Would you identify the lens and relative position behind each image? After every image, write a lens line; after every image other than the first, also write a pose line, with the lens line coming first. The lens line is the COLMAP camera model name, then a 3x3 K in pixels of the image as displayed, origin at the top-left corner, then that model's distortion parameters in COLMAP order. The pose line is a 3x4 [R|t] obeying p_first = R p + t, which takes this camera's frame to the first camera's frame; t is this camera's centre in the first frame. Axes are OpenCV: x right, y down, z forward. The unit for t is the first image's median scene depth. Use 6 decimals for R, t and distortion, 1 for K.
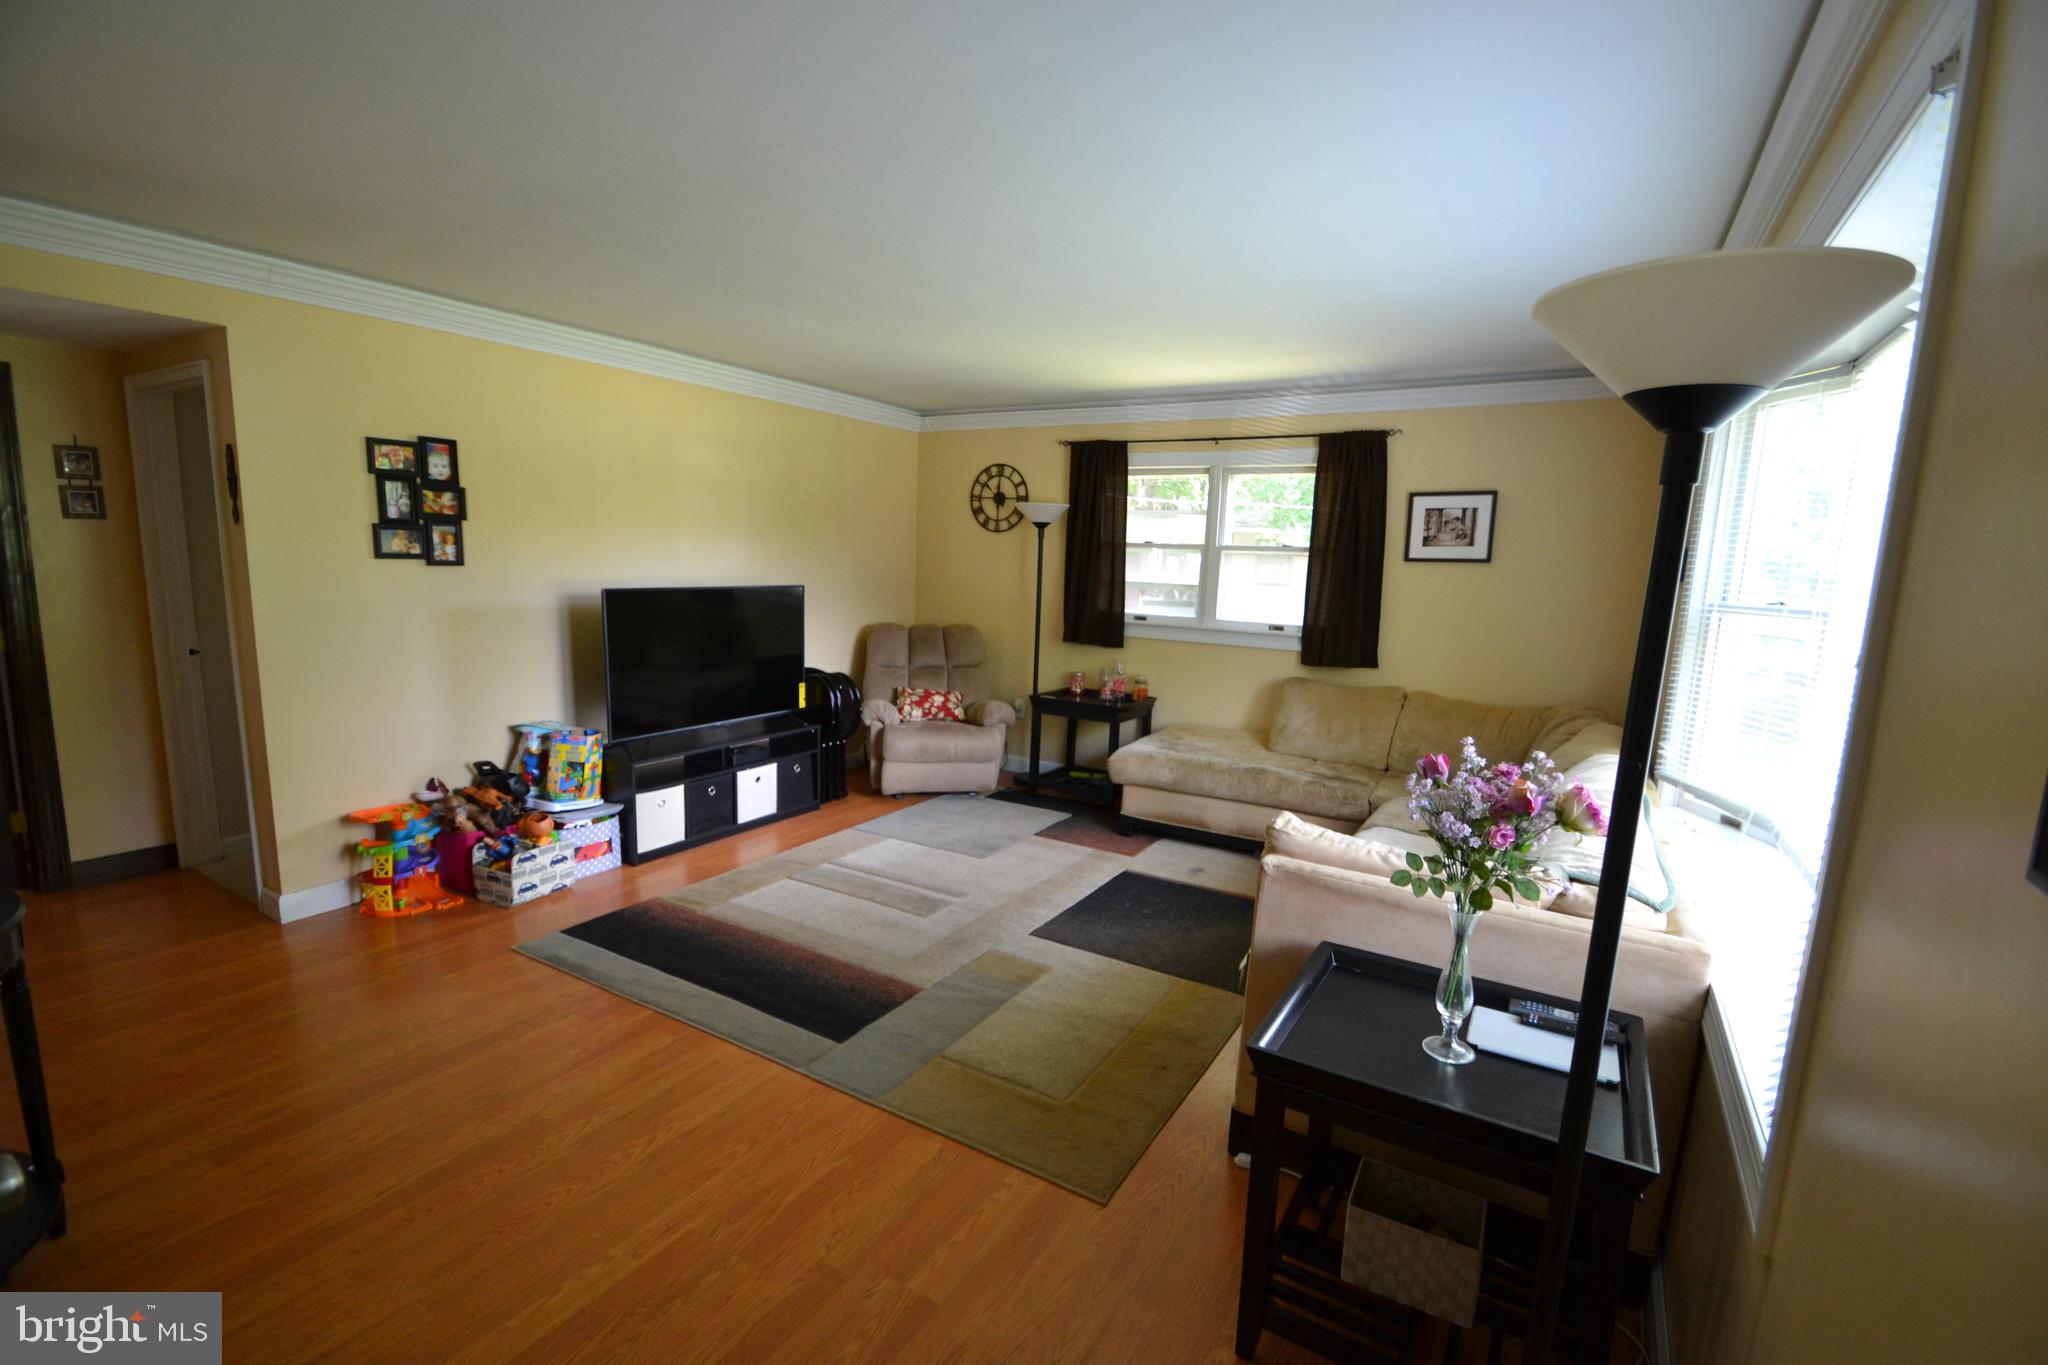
lens RADIAL K [[909.8, 0, 1021.3], [0, 909.8, 704.1], [0, 0, 1]] dist [0.017190, -0.019574]
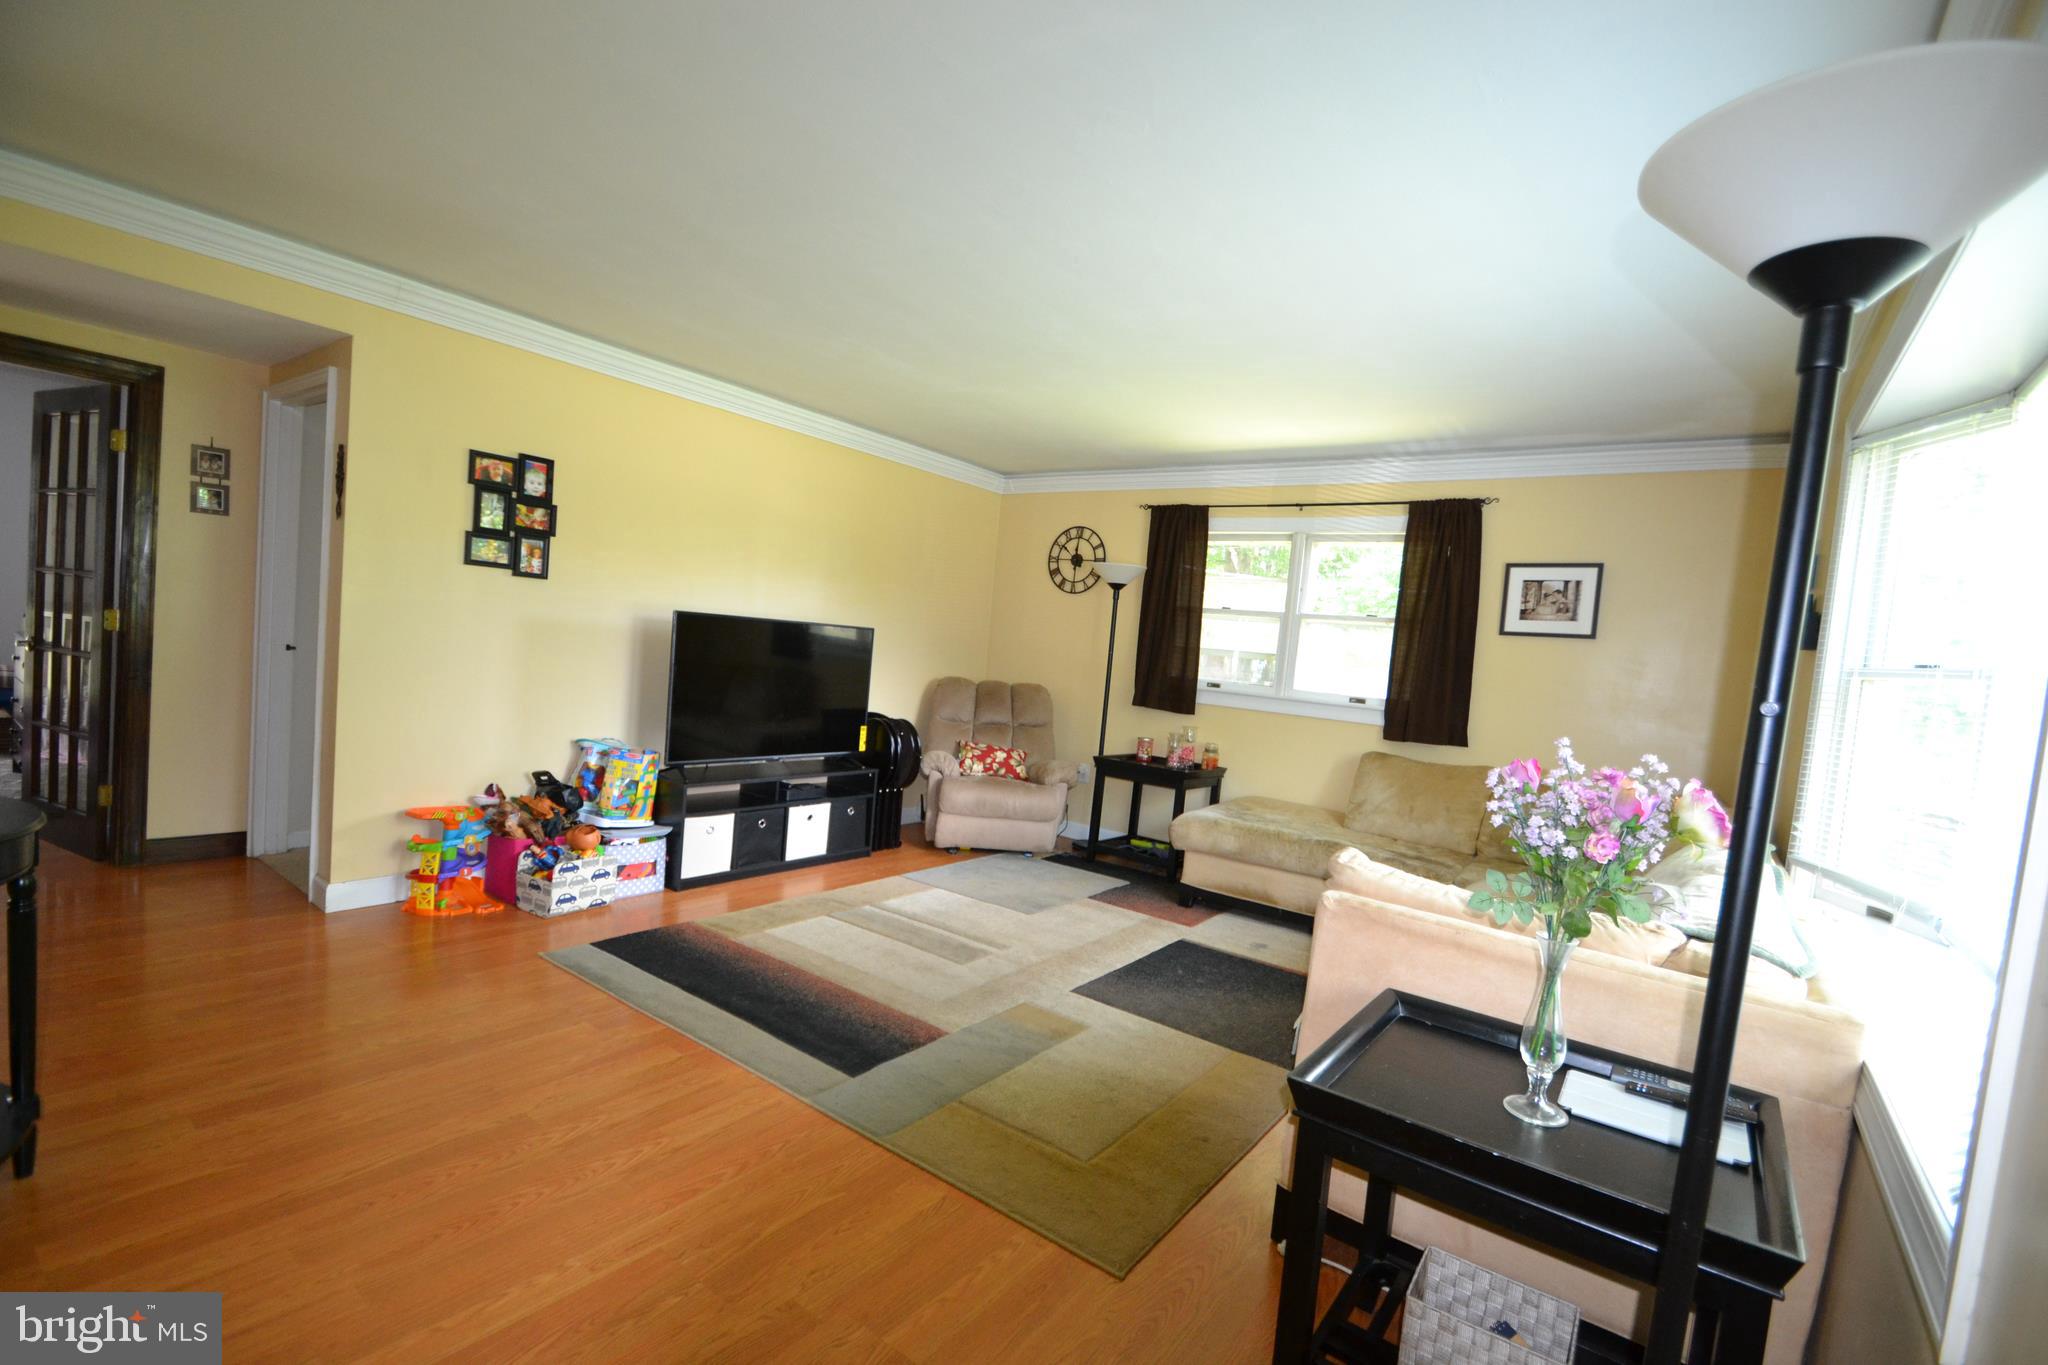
lens RADIAL K [[909.8, 0, 1021.3], [0, 909.8, 704.1], [0, 0, 1]] dist [0.017190, -0.019574]
pose [[0.994049, 0.061280, -0.090060, 0.019736], [-0.070382, 0.992329, -0.101638, 0.048050], [0.083140, 0.107371, 0.990737, 0.034510]]
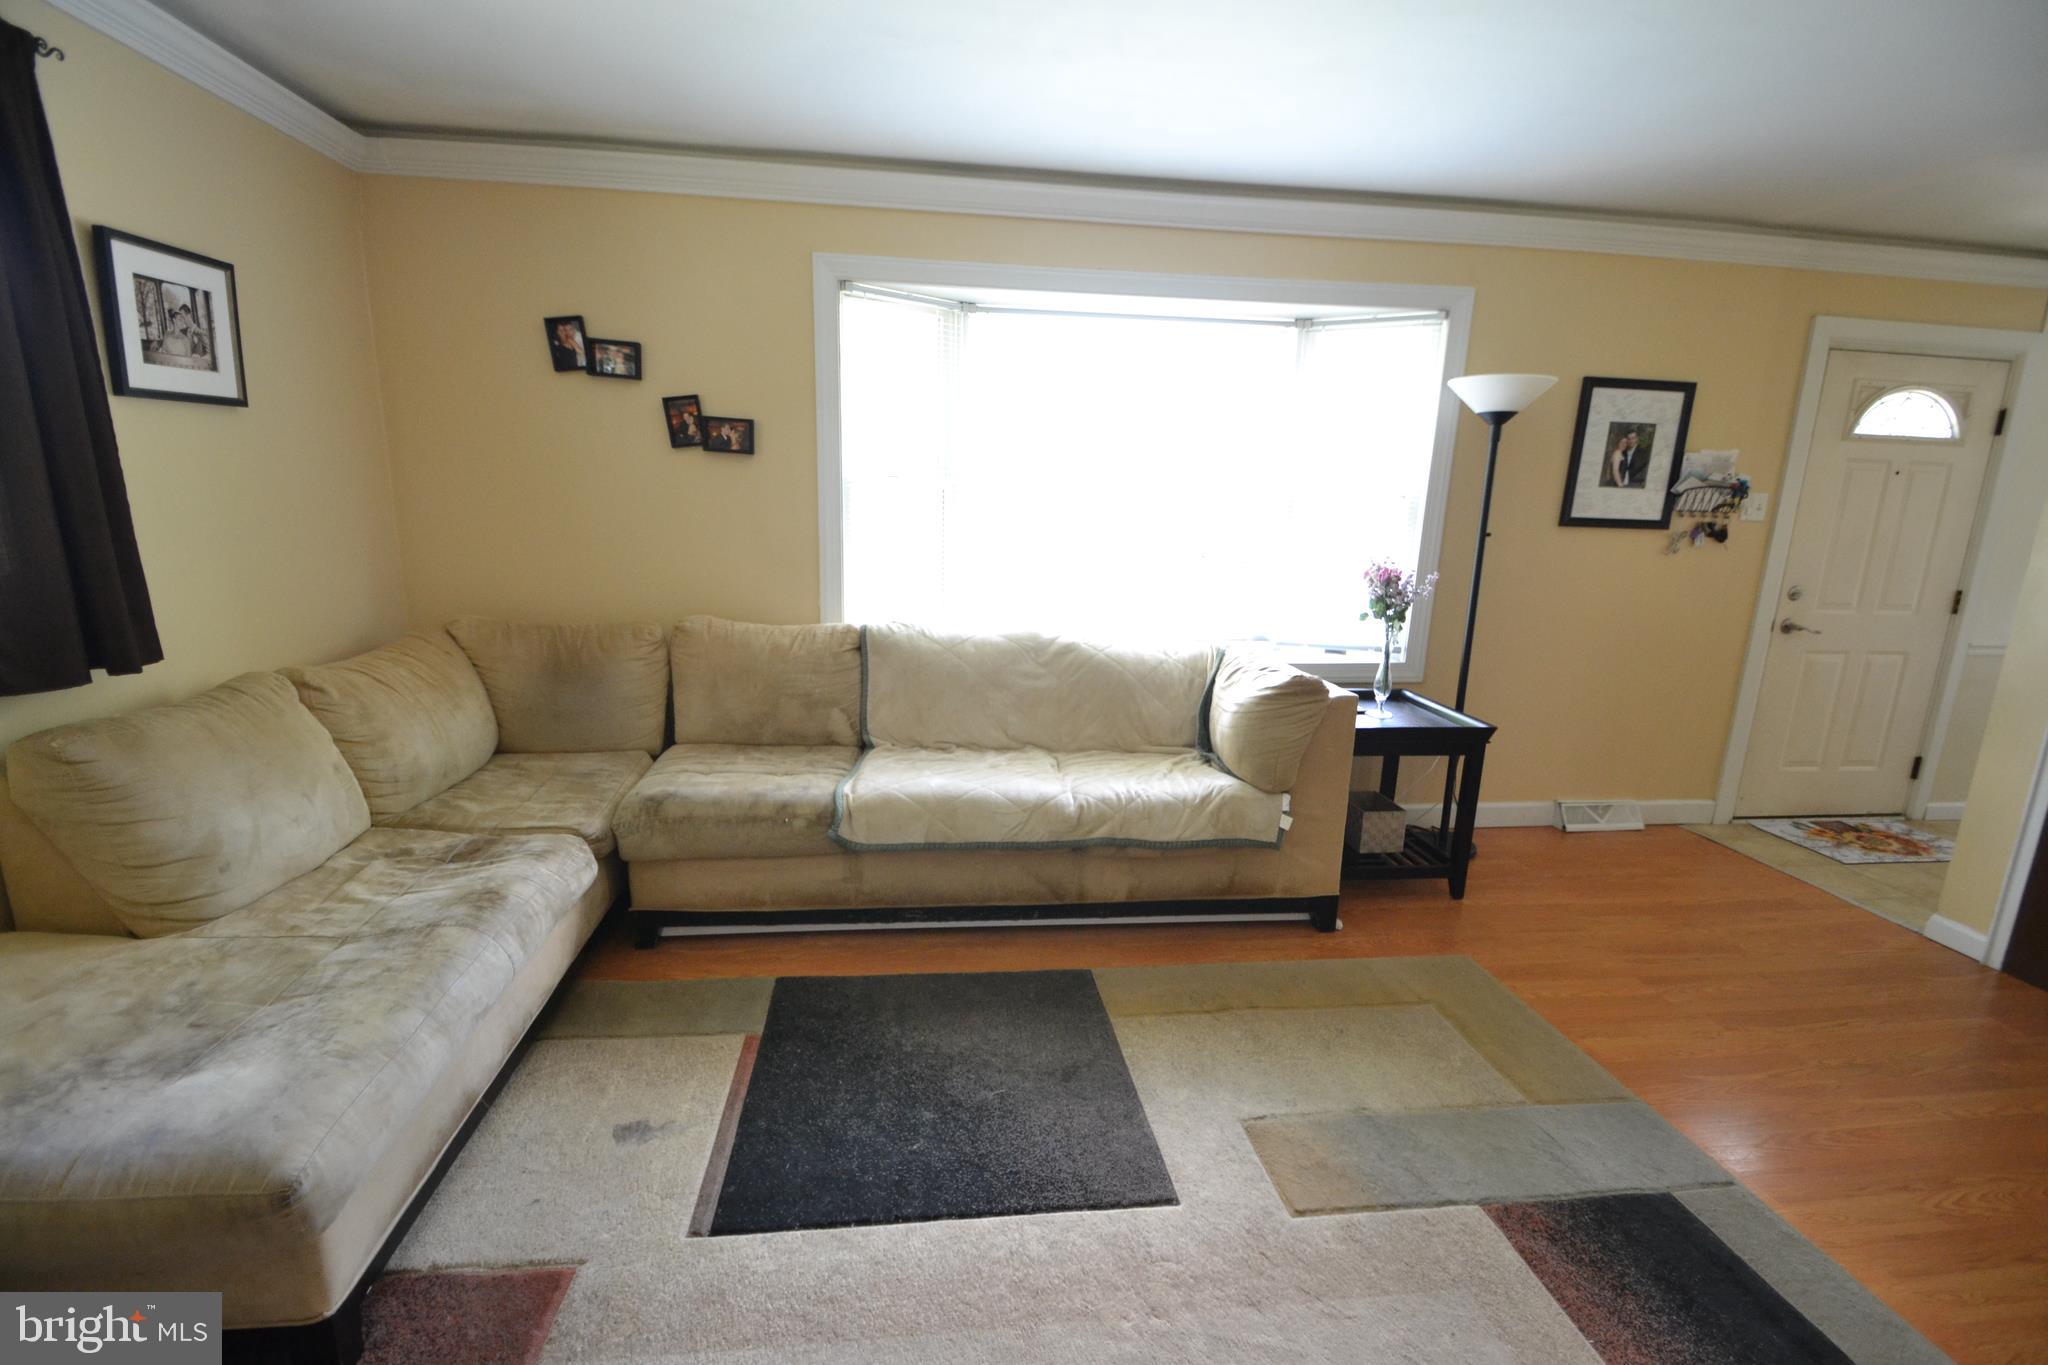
lens RADIAL K [[909.8, 0, 1021.3], [0, 909.8, 704.1], [0, 0, 1]] dist [0.017190, -0.019574]
pose [[-0.616374, -0.225600, 0.754445, -0.201790], [0.078077, 0.935852, 0.343634, -0.142721], [-0.783573, 0.270712, -0.559221, 1.009035]]
